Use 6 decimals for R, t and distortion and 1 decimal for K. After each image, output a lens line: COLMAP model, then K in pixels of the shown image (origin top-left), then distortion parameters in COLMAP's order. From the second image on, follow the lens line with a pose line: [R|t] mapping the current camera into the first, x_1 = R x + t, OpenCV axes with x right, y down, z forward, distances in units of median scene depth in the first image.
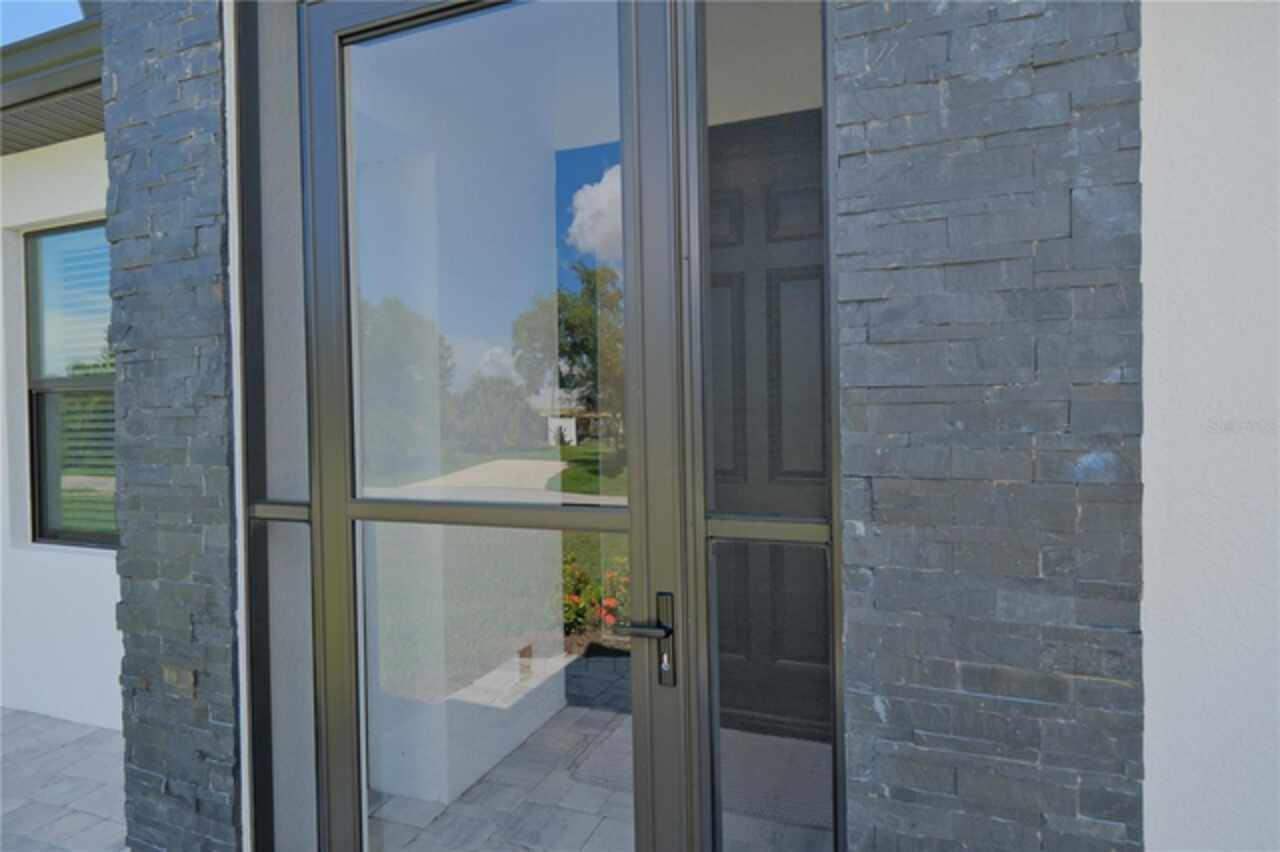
lens RADIAL K [[712.2, 0, 642.0], [0, 712.2, 425.3], [0, 0, 1]] dist [0.003620, 0.003741]
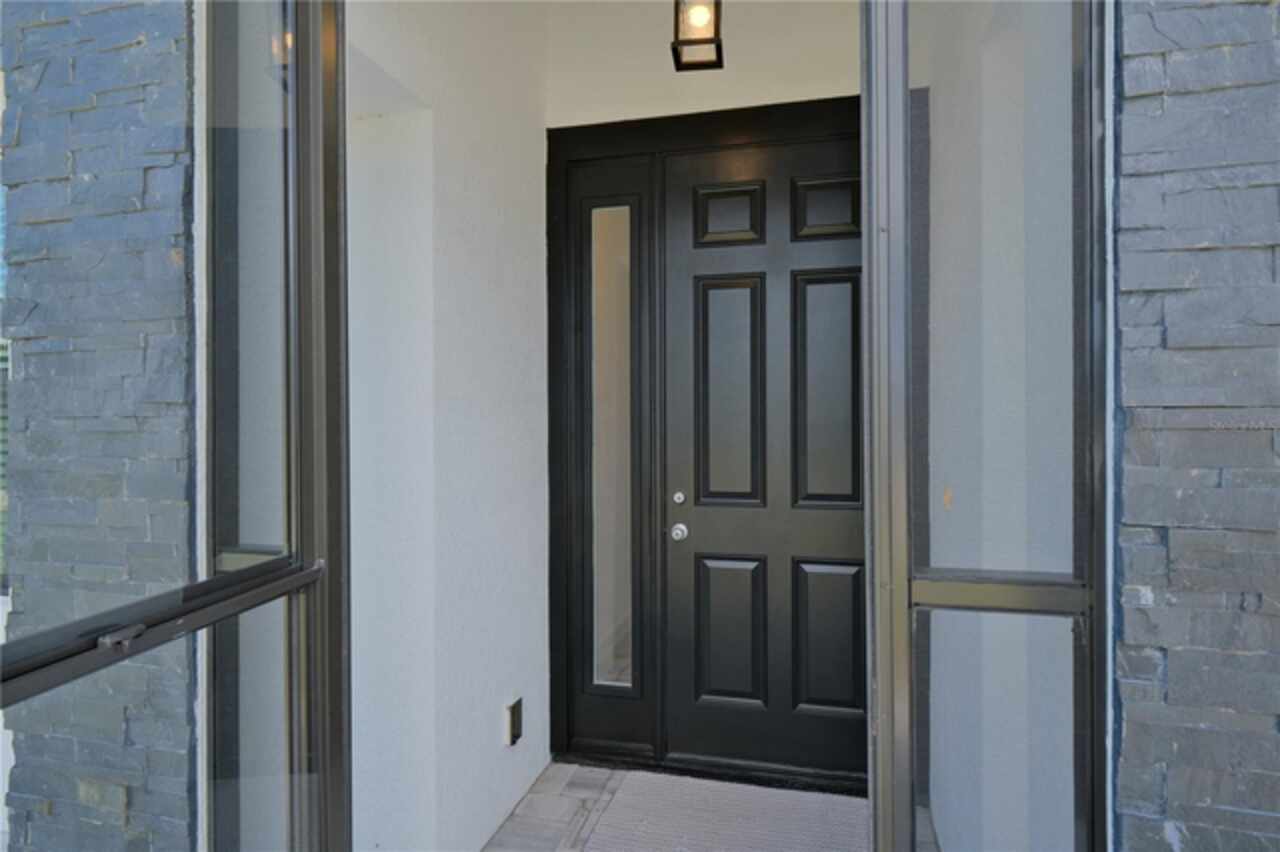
lens RADIAL K [[712.2, 0, 639.9], [0, 712.2, 426.2], [0, 0, 1]] dist [0.003620, 0.003741]
pose [[0.991407, 0.010890, 0.130357, -0.221696], [-0.009177, 0.999864, -0.013729, -0.012251], [-0.130488, 0.012415, 0.991372, 0.224544]]
